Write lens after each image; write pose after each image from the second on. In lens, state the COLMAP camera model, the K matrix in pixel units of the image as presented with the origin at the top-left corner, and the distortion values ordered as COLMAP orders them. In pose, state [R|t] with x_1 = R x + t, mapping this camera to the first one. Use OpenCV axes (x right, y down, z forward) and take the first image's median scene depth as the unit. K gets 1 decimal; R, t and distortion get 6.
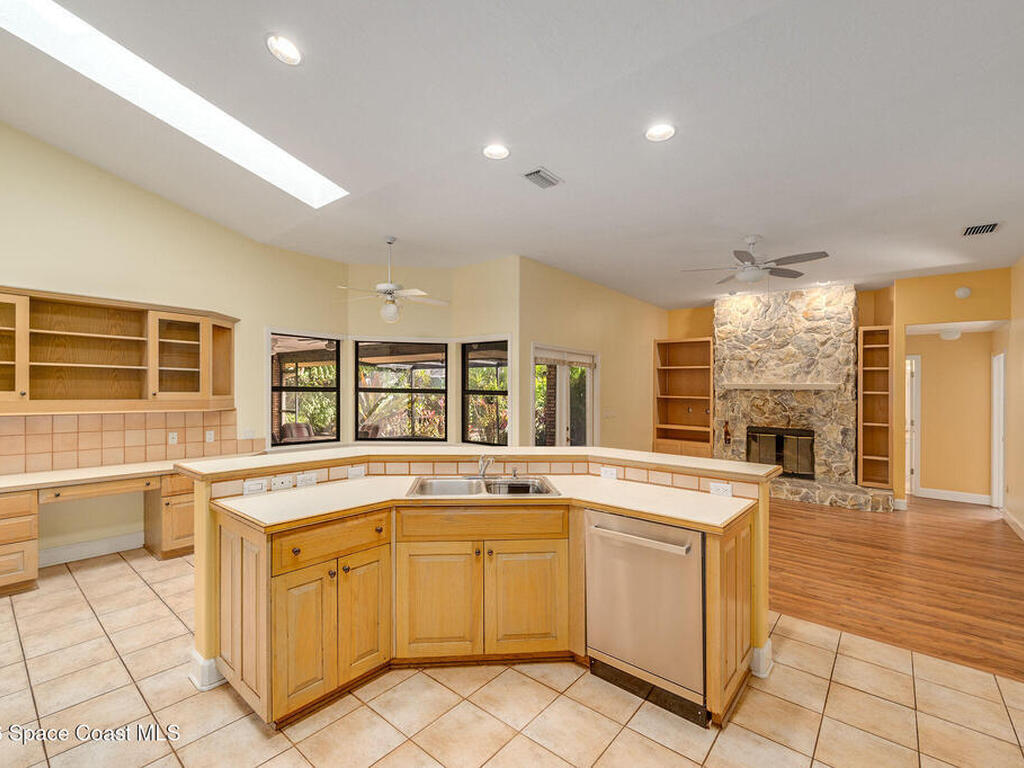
lens RADIAL K [[462.5, 0, 519.6], [0, 462.5, 387.9], [0, 0, 1]] dist [0.001562, 0.001673]
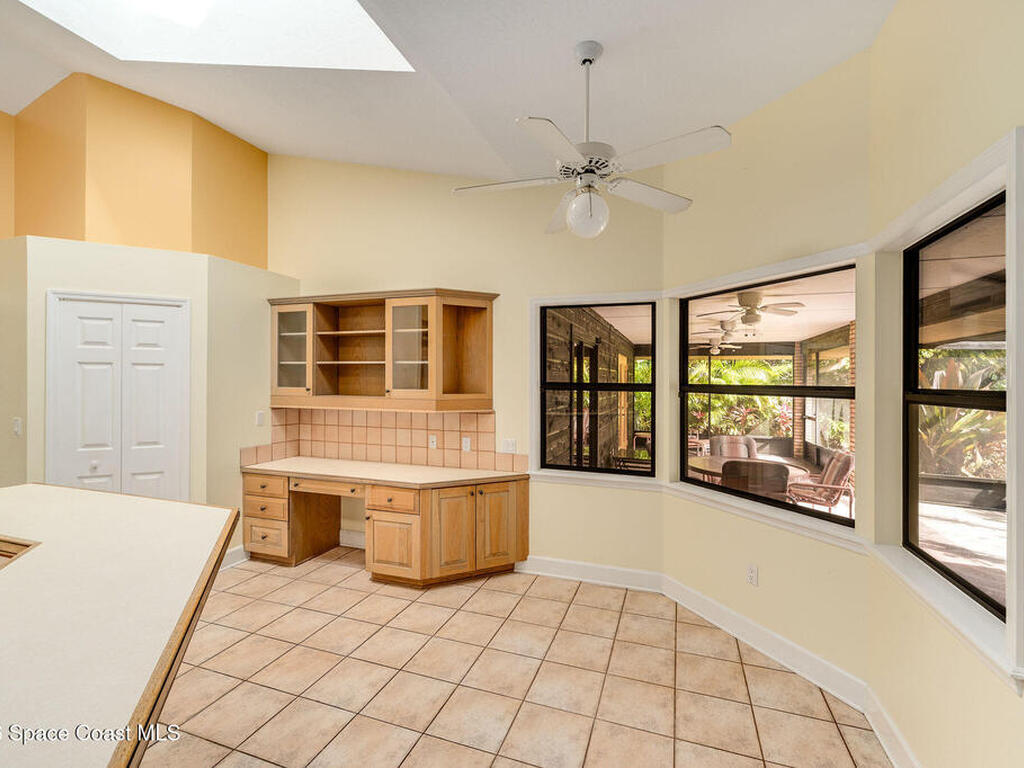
lens RADIAL K [[462.5, 0, 512.0], [0, 462.5, 380.8], [0, 0, 1]] dist [0.001562, 0.001673]
pose [[0.331548, -0.014813, -0.943322, 0.086055], [-0.001740, 0.999865, -0.016312, 0.004819], [0.943437, 0.007050, 0.331477, 0.573168]]
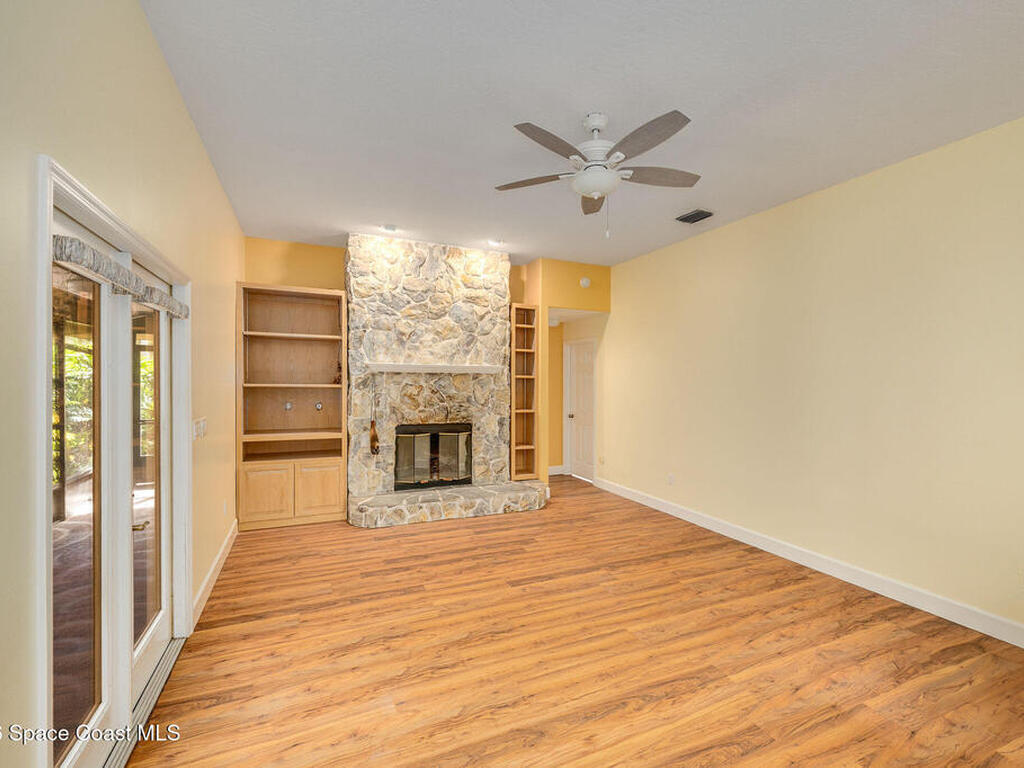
lens RADIAL K [[462.5, 0, 516.2], [0, 462.5, 377.1], [0, 0, 1]] dist [0.001562, 0.001673]
pose [[0.453527, -0.006439, 0.891219, -0.056760], [-0.007510, 0.999911, 0.011046, 0.001003], [-0.891211, -0.011703, 0.453438, 0.586044]]
